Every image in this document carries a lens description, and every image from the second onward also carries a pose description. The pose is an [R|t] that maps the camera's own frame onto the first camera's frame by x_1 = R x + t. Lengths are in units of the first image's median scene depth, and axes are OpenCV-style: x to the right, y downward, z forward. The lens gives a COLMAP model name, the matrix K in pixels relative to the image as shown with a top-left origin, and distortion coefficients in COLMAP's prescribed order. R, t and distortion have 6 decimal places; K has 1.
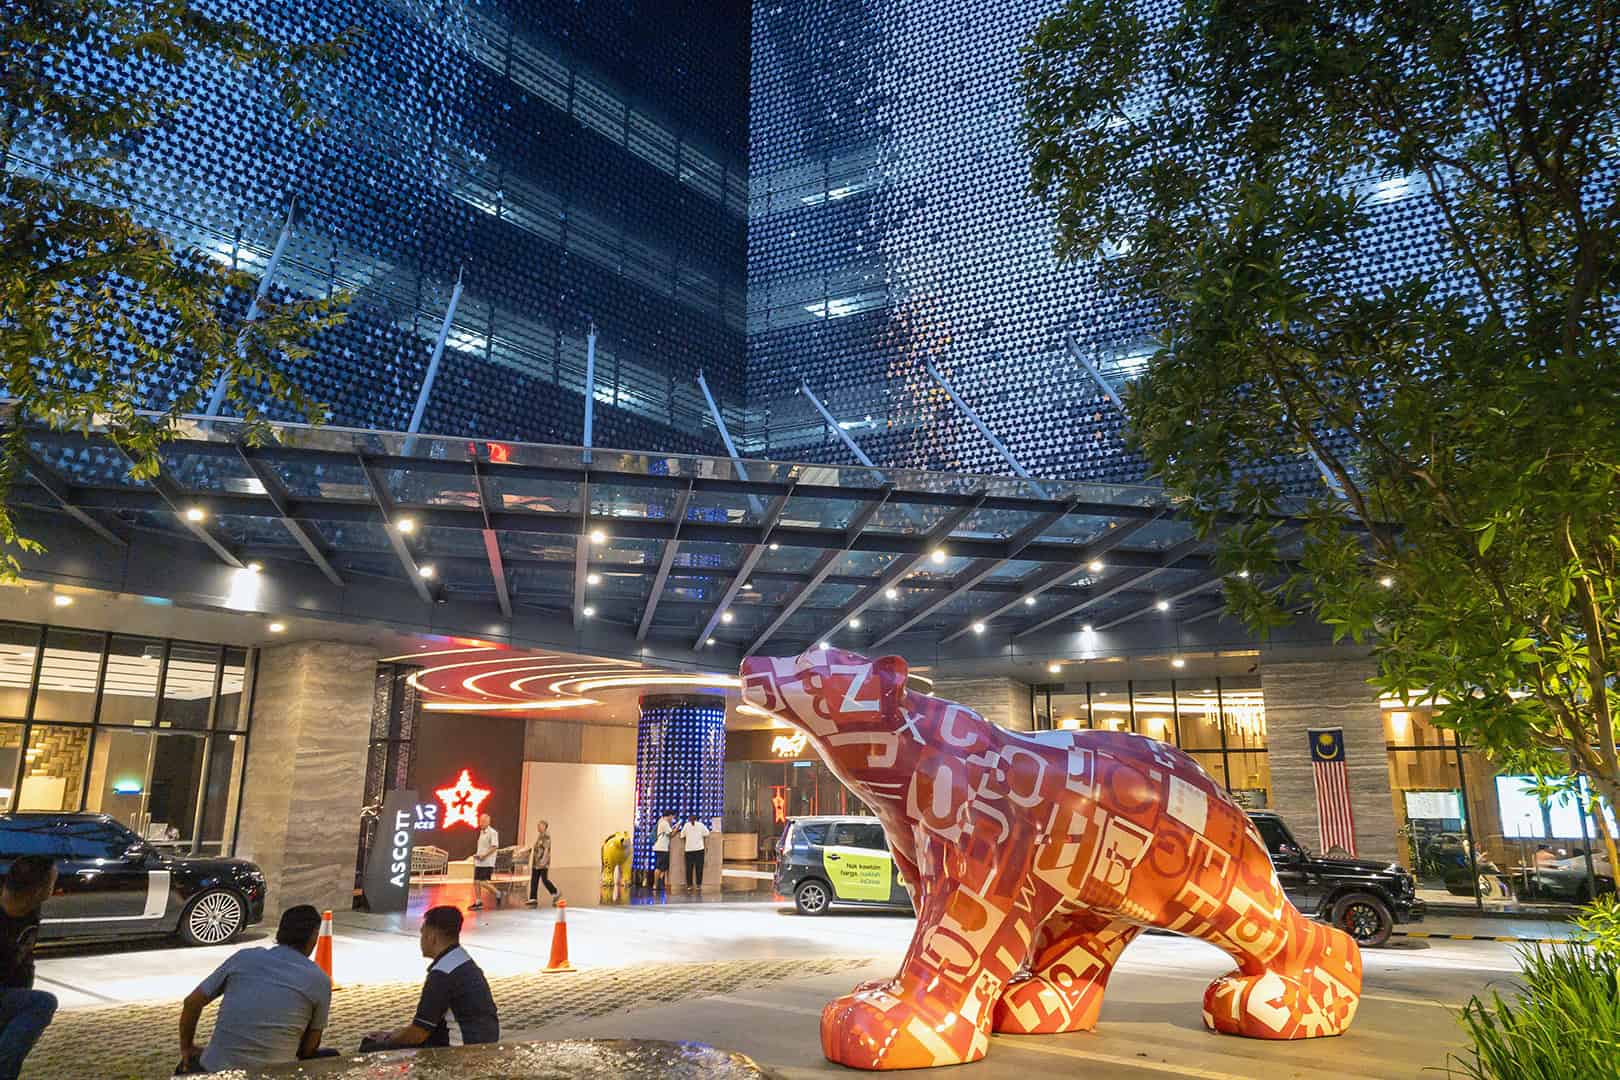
lens RADIAL K [[1066.8, 0, 810.0], [0, 1066.8, 540.0], [0, 0, 1]] dist [0.078594, -0.088273]
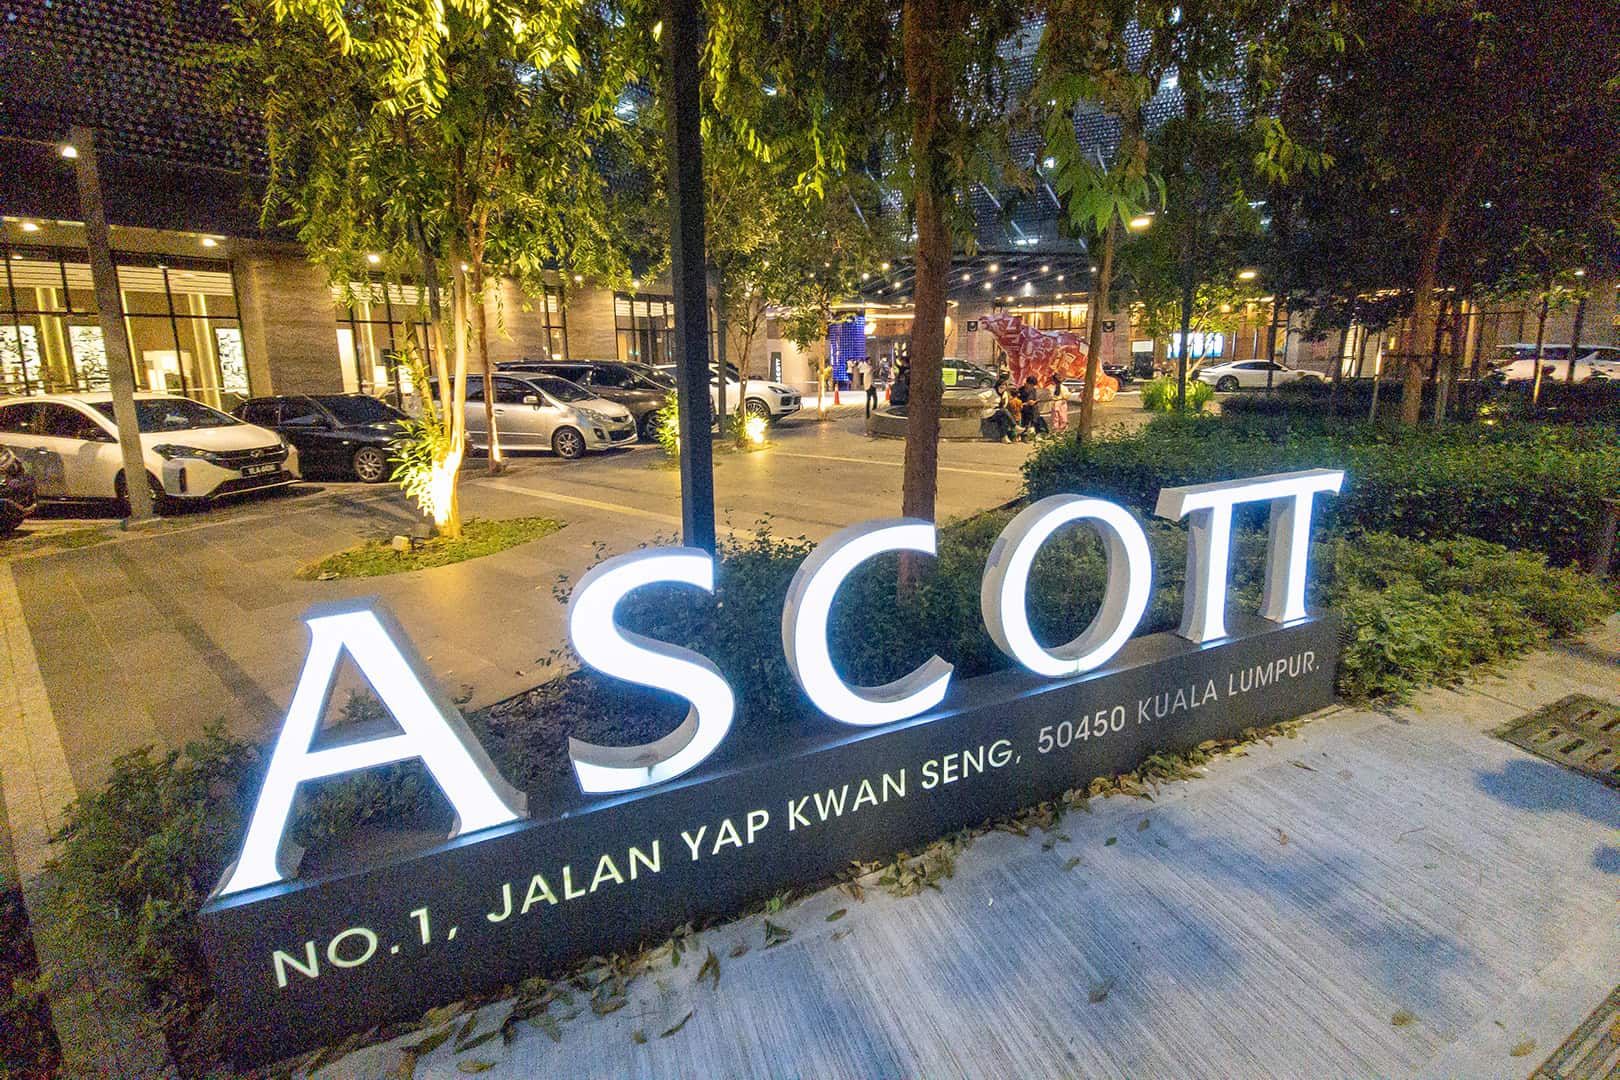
lens RADIAL K [[654.2, 0, 805.9], [0, 654.2, 463.5], [0, 0, 1]] dist [-0.000216, -0.000262]
pose [[0.998822, -0.033928, 0.034699, -0.346647], [0.017557, 0.919205, 0.393389, -0.151250], [-0.045242, -0.392316, 0.918717, -0.604373]]
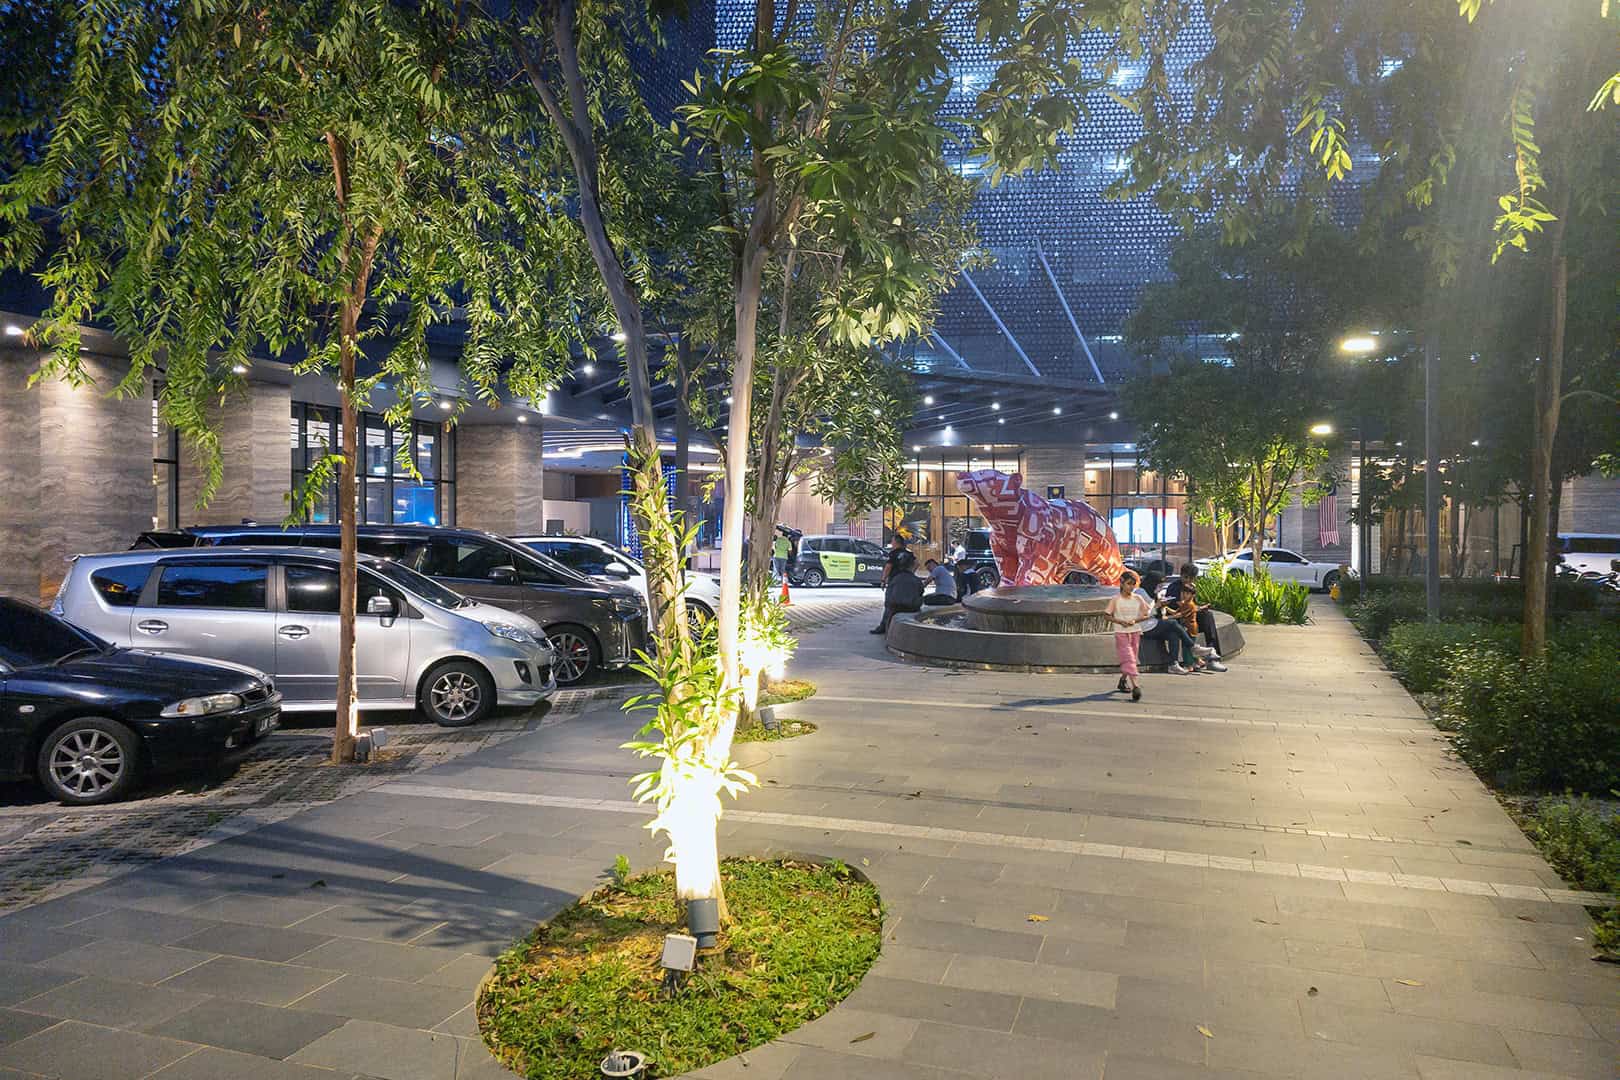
lens RADIAL K [[1066.8, 0, 810.0], [0, 1066.8, 540.0], [0, 0, 1]] dist [0.078594, -0.088273]
pose [[0.935024, -0.009750, 0.354451, -0.553831], [-0.079382, 0.968494, 0.236047, -0.129439], [-0.345585, -0.248846, 0.904791, -0.513342]]
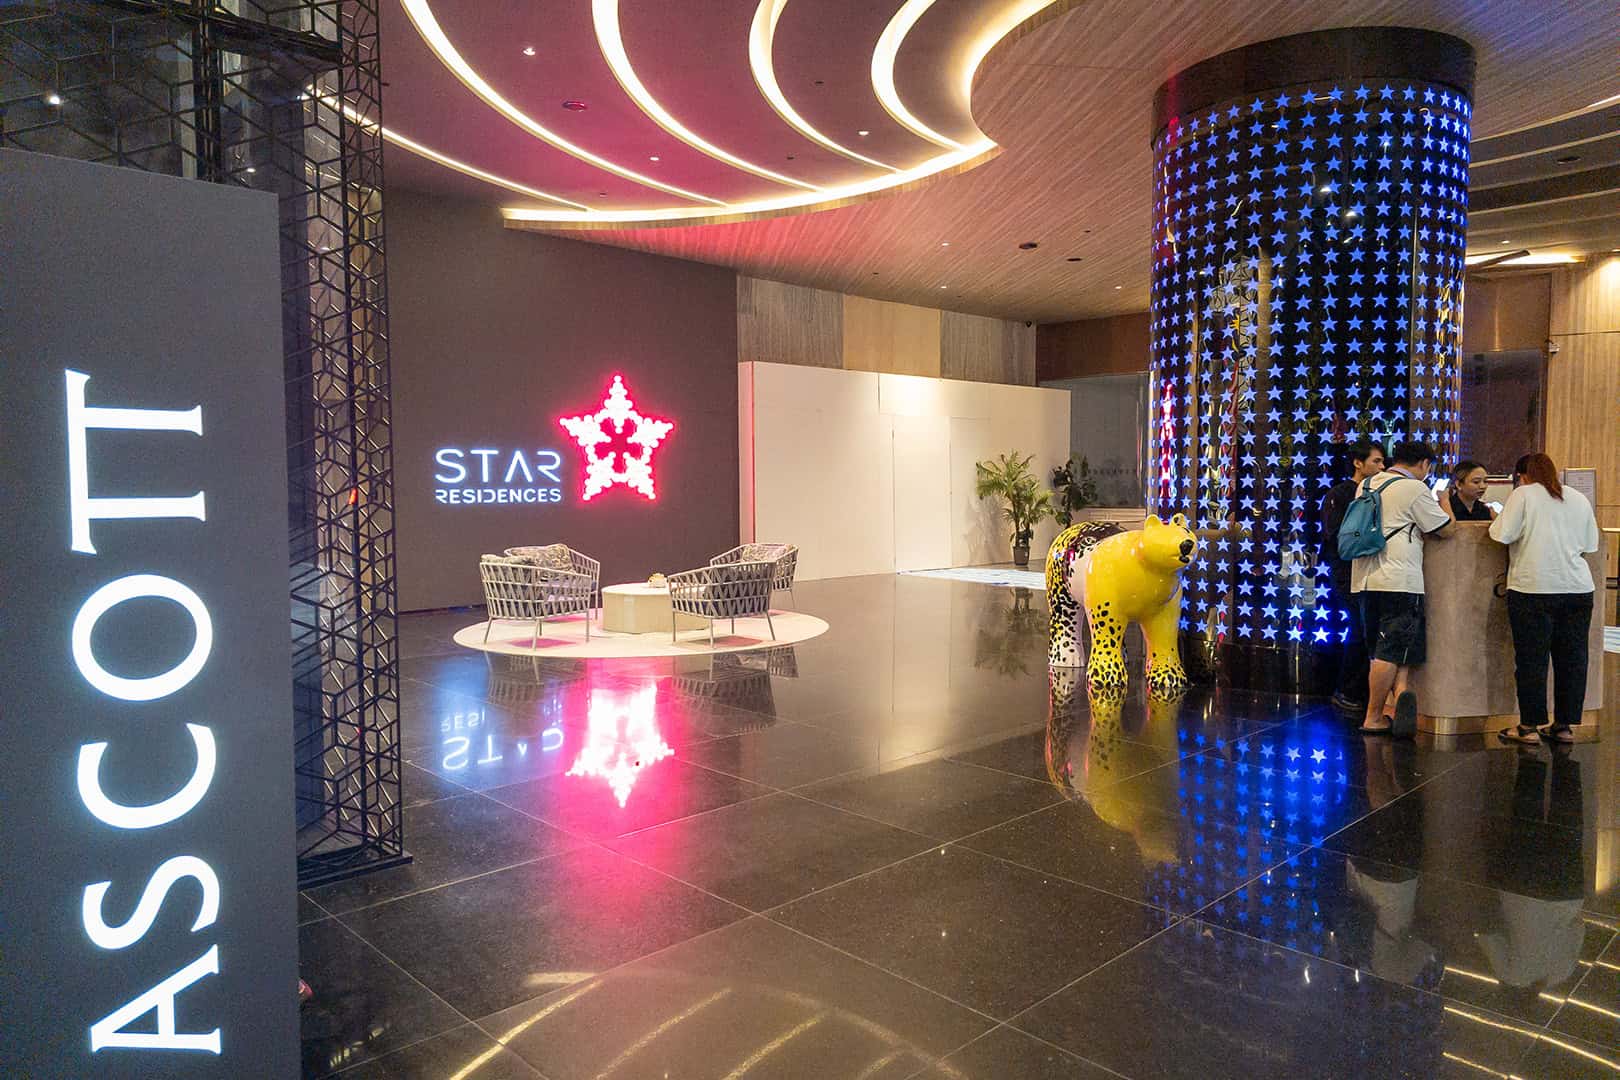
lens RADIAL K [[1066.8, 0, 810.0], [0, 1066.8, 540.0], [0, 0, 1]] dist [0.078594, -0.088273]
pose [[0.993206, -0.002662, -0.116336, -0.279861], [0.037428, 0.953925, 0.297703, 0.220662], [0.110183, -0.300034, 0.947544, 0.841054]]
